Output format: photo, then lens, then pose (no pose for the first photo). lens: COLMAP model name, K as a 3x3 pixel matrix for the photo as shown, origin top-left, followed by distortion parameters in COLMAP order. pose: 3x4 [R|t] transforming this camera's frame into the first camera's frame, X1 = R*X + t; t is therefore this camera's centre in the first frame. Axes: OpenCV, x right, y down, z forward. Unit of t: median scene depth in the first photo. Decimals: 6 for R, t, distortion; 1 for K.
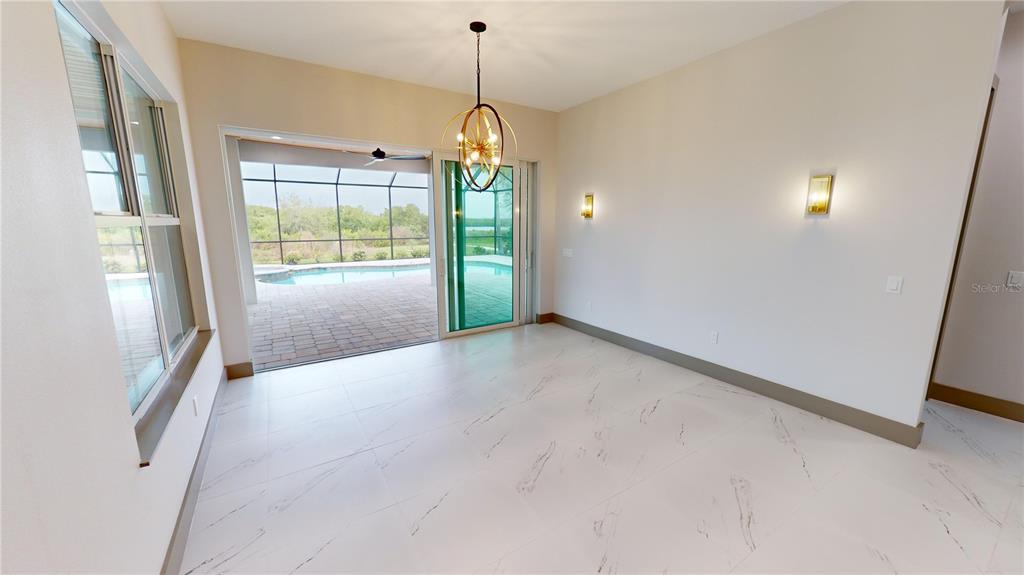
lens RADIAL K [[376.5, 0, 512.0], [0, 376.5, 287.5], [0, 0, 1]] dist [-0.009957, 0.000012]
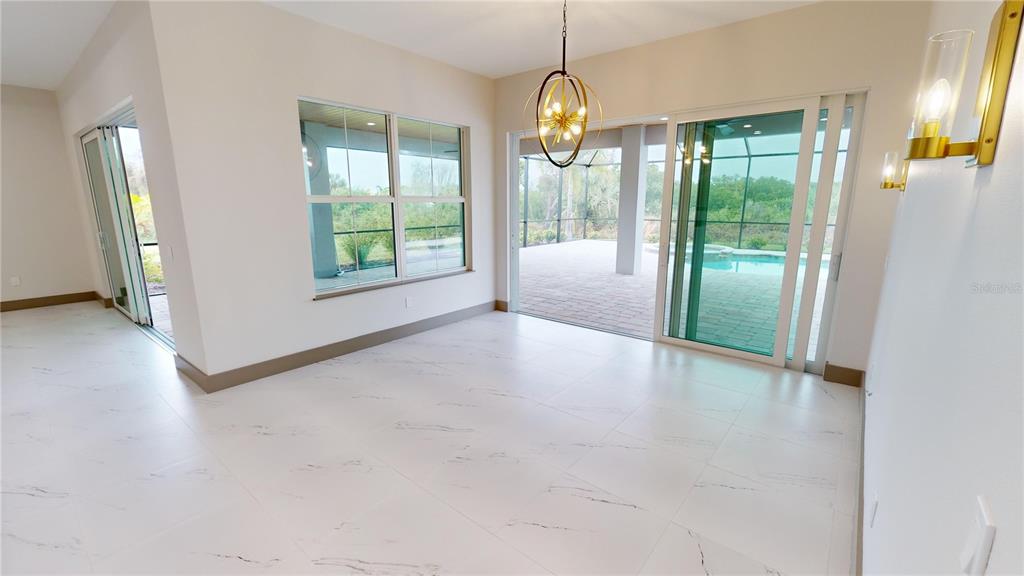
lens RADIAL K [[426.1, 0, 512.0], [0, 426.1, 288.0], [0, 0, 1]] dist [-0.002169, -0.000054]
pose [[0.305486, 0.189329, -0.933184, 0.568077], [-0.163874, 0.975864, 0.144343, -0.061417], [0.937989, 0.108829, 0.329139, 0.361646]]
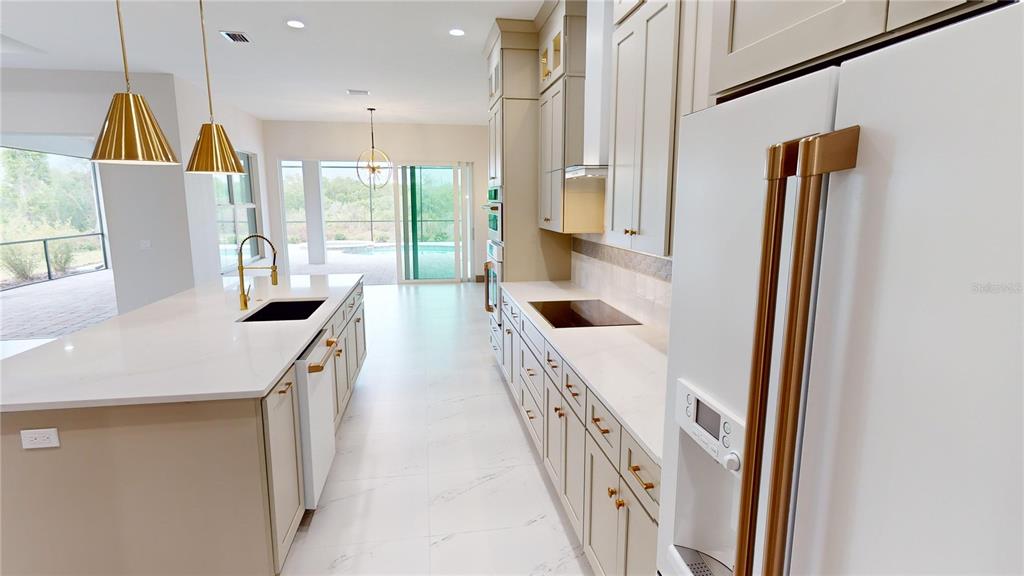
lens RADIAL K [[526.2, 0, 512.0], [0, 526.2, 288.0], [0, 0, 1]] dist [0.000890, 0.000130]
pose [[0.919728, 0.062043, -0.387623, 1.019611], [-0.065850, 0.997824, 0.003467, 0.114874], [0.386995, 0.022336, 0.921811, -0.745111]]
